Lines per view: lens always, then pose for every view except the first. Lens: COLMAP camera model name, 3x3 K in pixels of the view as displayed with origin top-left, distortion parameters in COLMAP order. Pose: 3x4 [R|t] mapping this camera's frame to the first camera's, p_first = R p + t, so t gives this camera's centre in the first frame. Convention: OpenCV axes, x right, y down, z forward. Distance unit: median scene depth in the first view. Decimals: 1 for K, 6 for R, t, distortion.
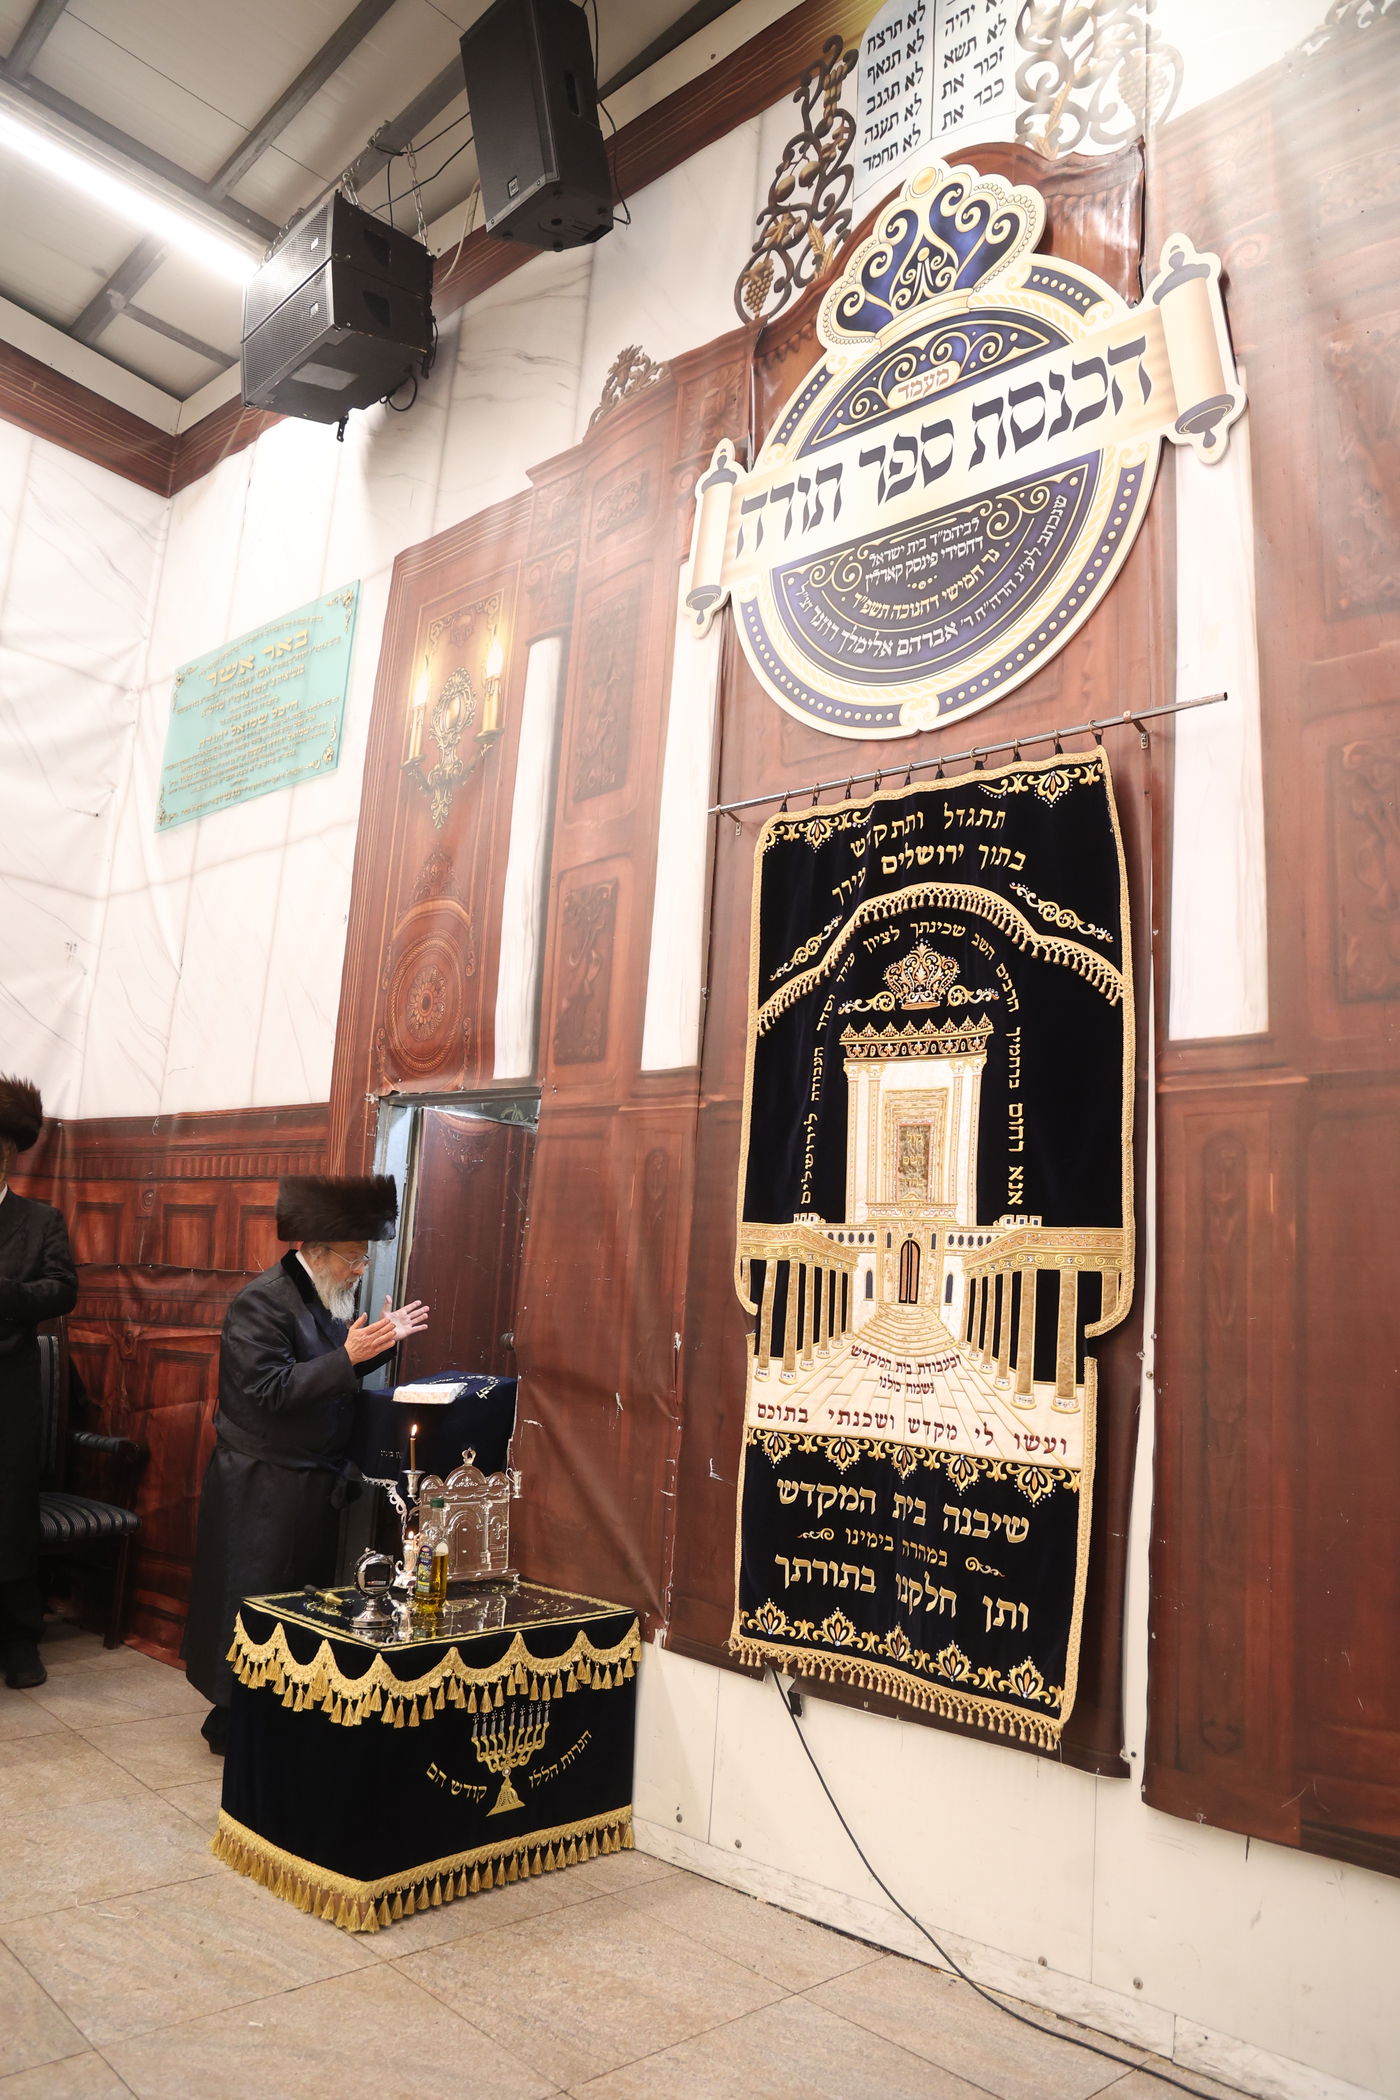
lens RADIAL K [[1447.4, 0, 681.6], [0, 1447.4, 1044.4], [0, 0, 1]] dist [-0.104832, 0.077762]
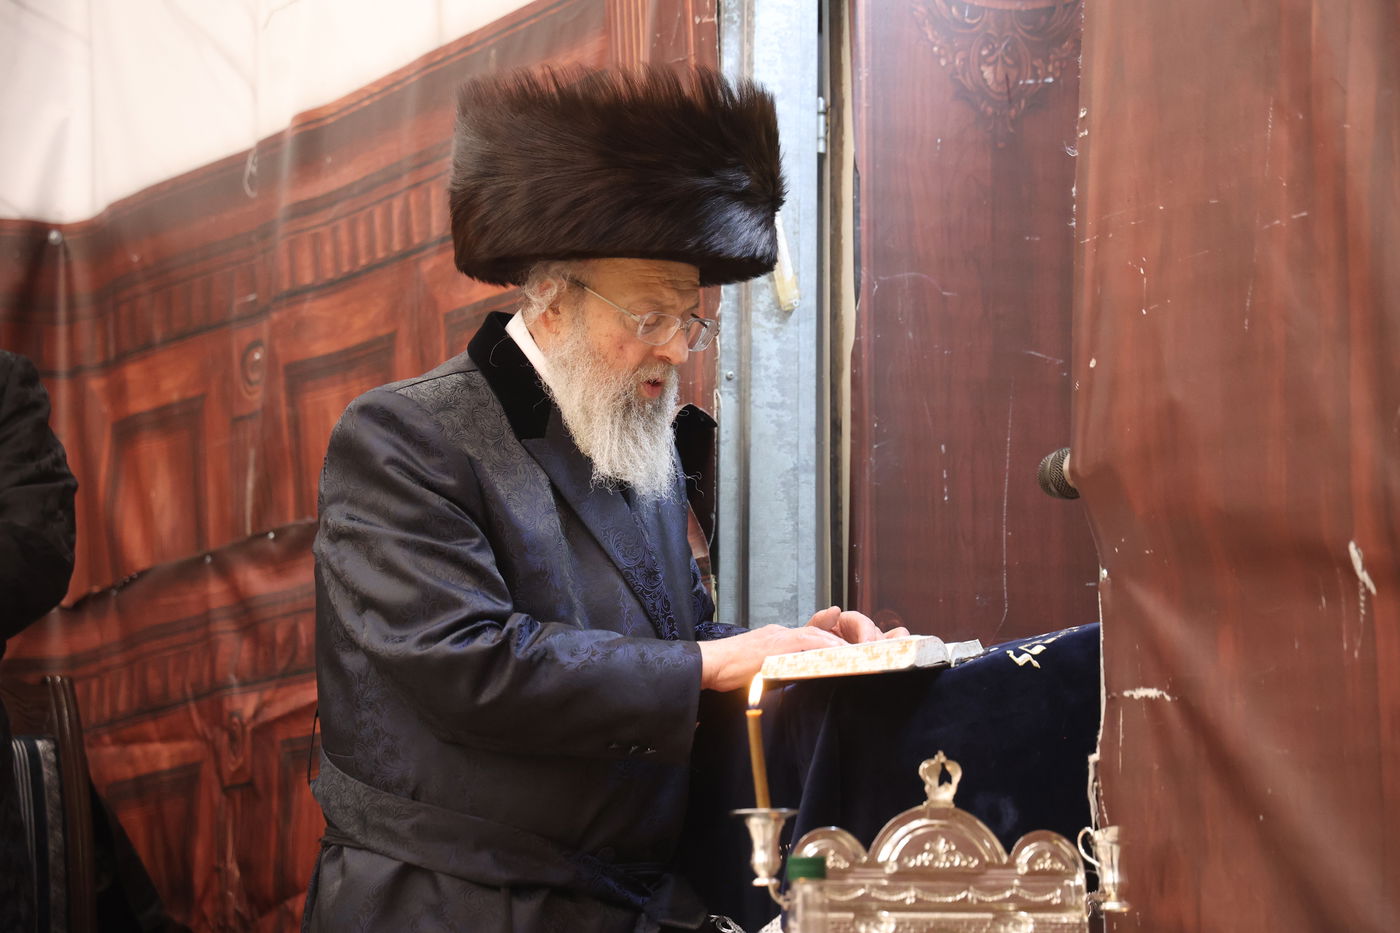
lens RADIAL K [[3826.5, 0, 700.0], [0, 3826.5, 466.5], [0, 0, 1]] dist [0.653643, -0.505651]
pose [[0.934039, -0.105236, -0.341316, 0.132359], [0.120631, 0.992404, 0.024134, 0.204833], [0.336183, -0.063715, 0.939639, 0.135691]]
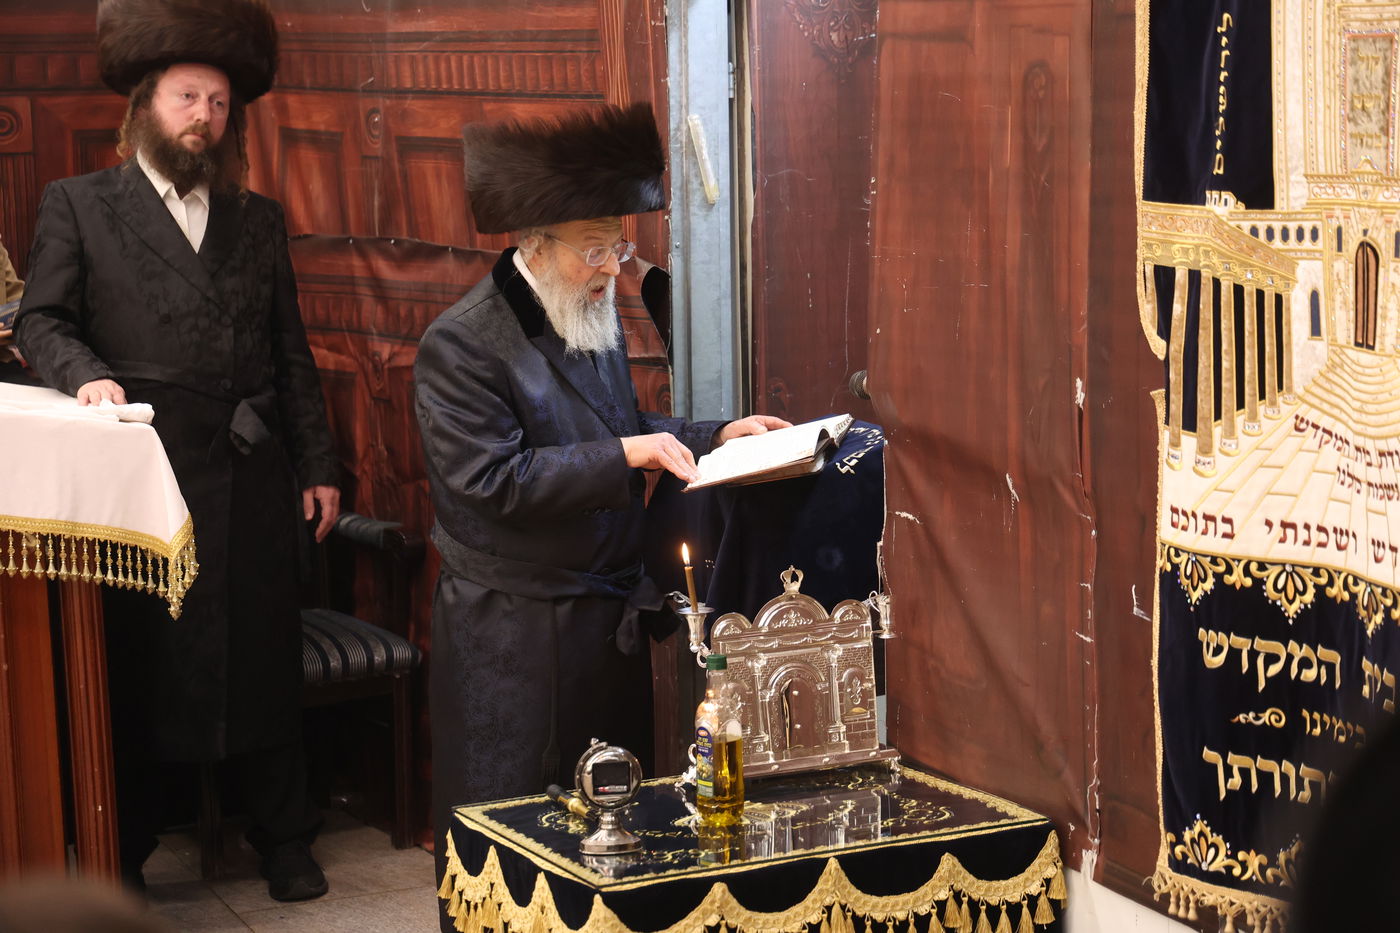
lens RADIAL K [[3158.3, 0, 700.0], [0, 3158.3, 466.5], [0, 0, 1]] dist [0.433350, -0.207950]
pose [[0.933027, -0.034771, -0.358122, 0.343272], [0.140780, 0.951249, 0.274420, -0.158874], [0.331122, -0.306458, 0.892436, -0.253351]]
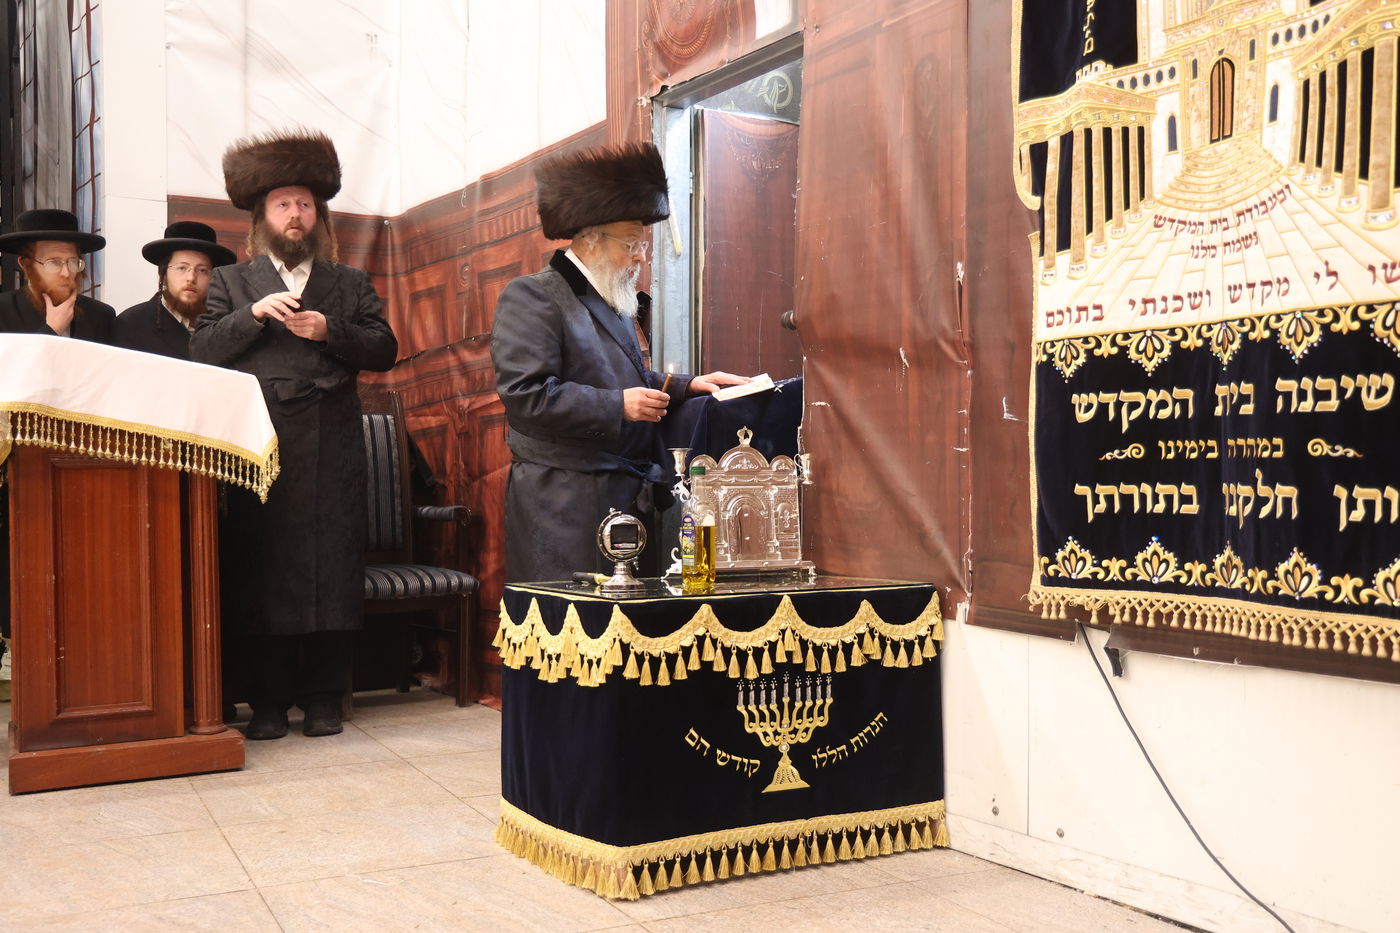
lens RADIAL K [[1439.2, 0, 700.0], [0, 1439.2, 466.5], [0, 0, 1]] dist [0.043613, 0.043789]
pose [[0.954227, -0.065885, -0.291735, 0.097869], [0.110596, 0.984024, 0.139517, 0.195727], [0.277882, -0.165396, 0.946269, 0.143966]]
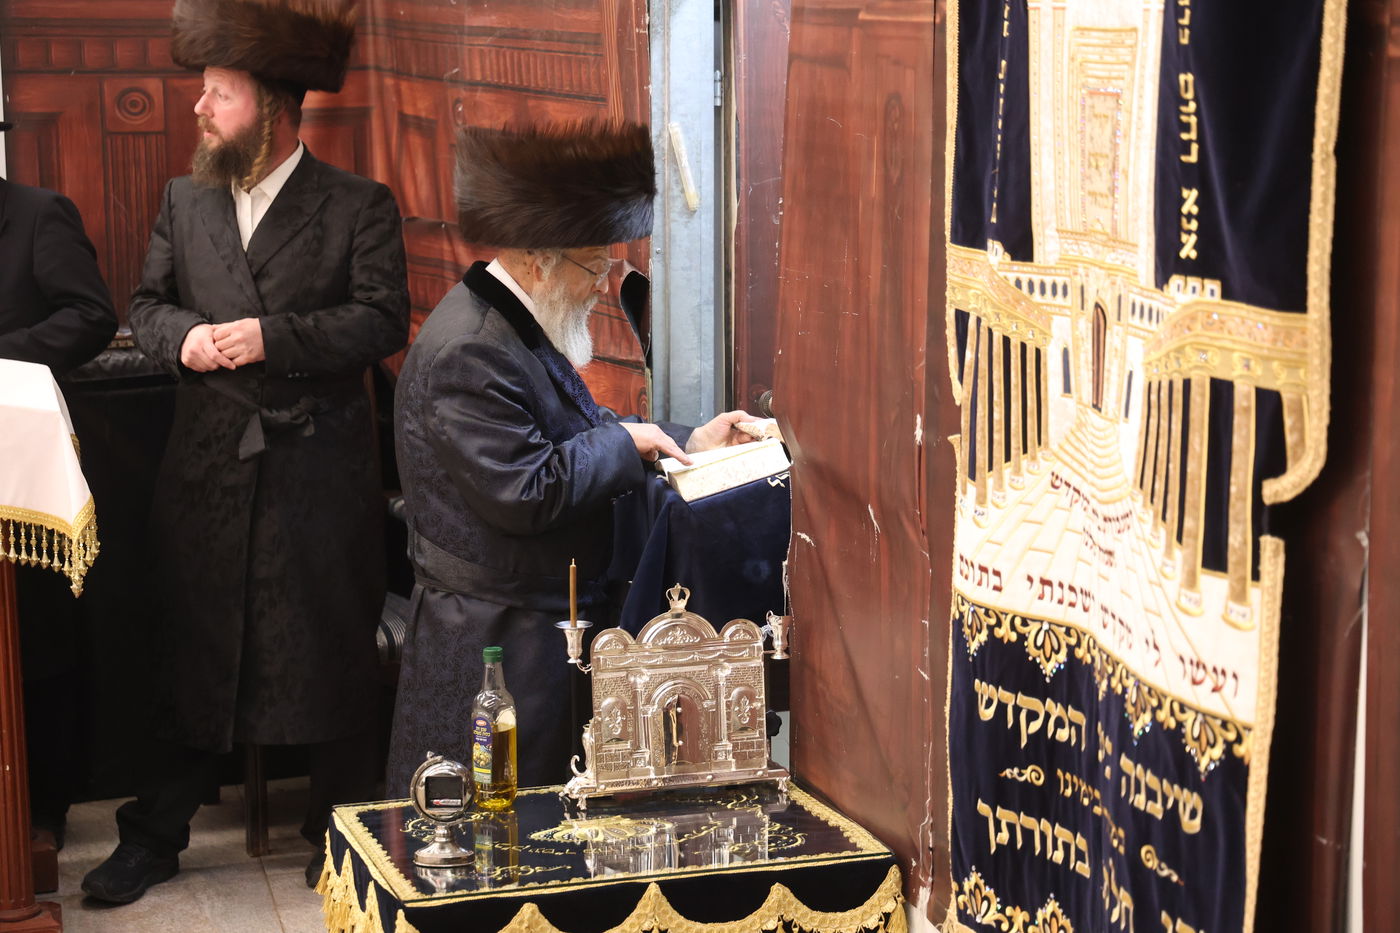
lens RADIAL K [[3046.2, 0, 702.0], [0, 3046.2, 471.1], [0, 0, 1]] dist [0.379094, 0.090936]
pose [[0.867531, 0.010769, -0.497267, 0.581362], [0.146250, 0.950047, 0.275722, -0.146078], [0.475396, -0.311922, 0.822620, -0.084888]]
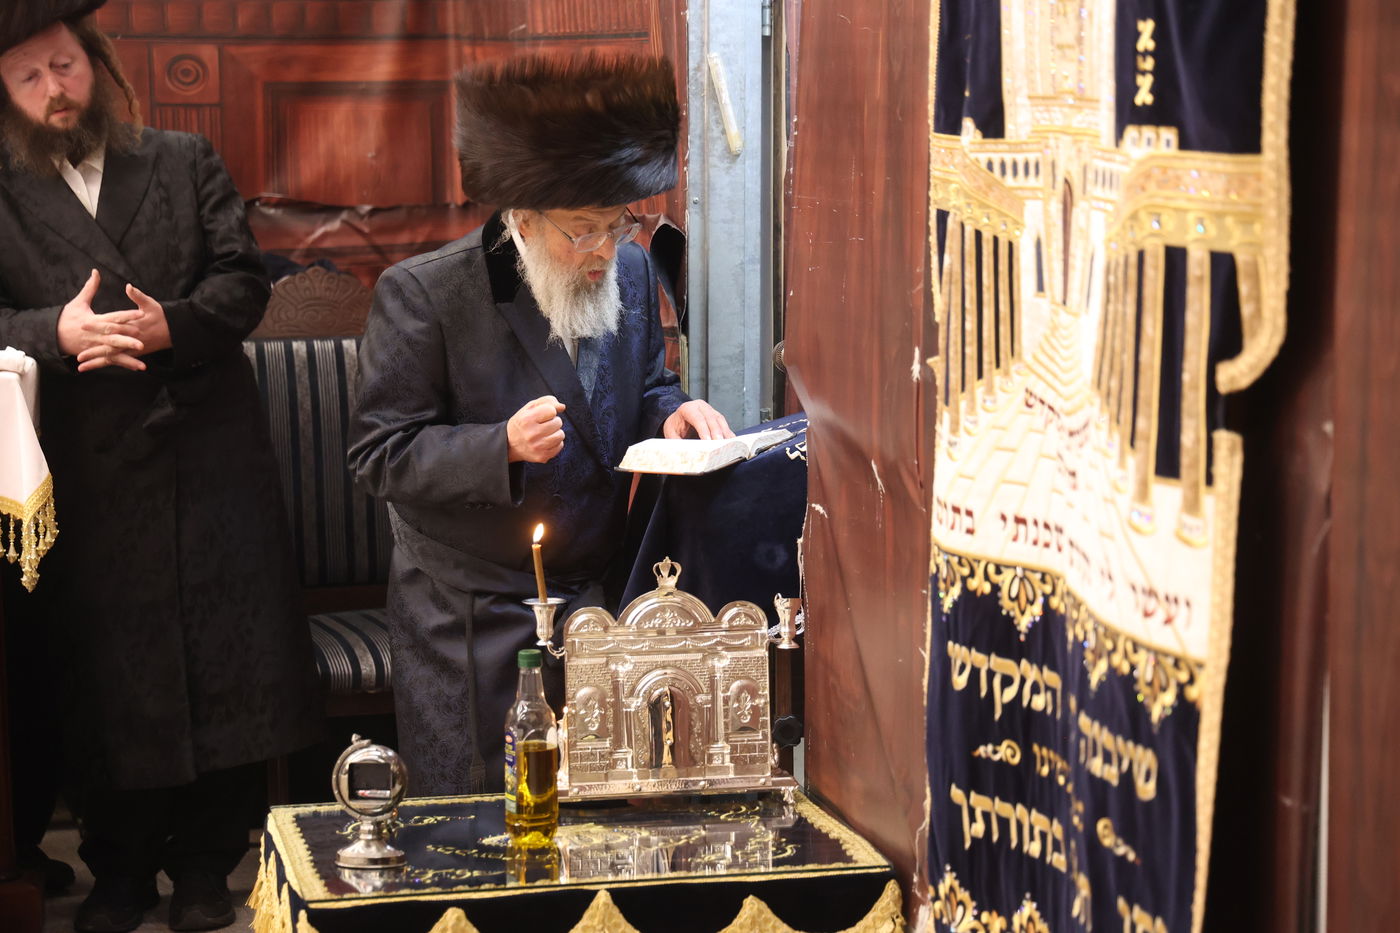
lens RADIAL K [[3301.9, 0, 700.0], [0, 3301.9, 466.5], [0, 0, 1]] dist [0.430777, 0.082122]
pose [[0.819298, 0.004183, -0.573353, 0.643799], [0.153631, 0.961807, 0.226549, -0.037276], [0.552403, -0.273696, 0.787364, 0.033890]]
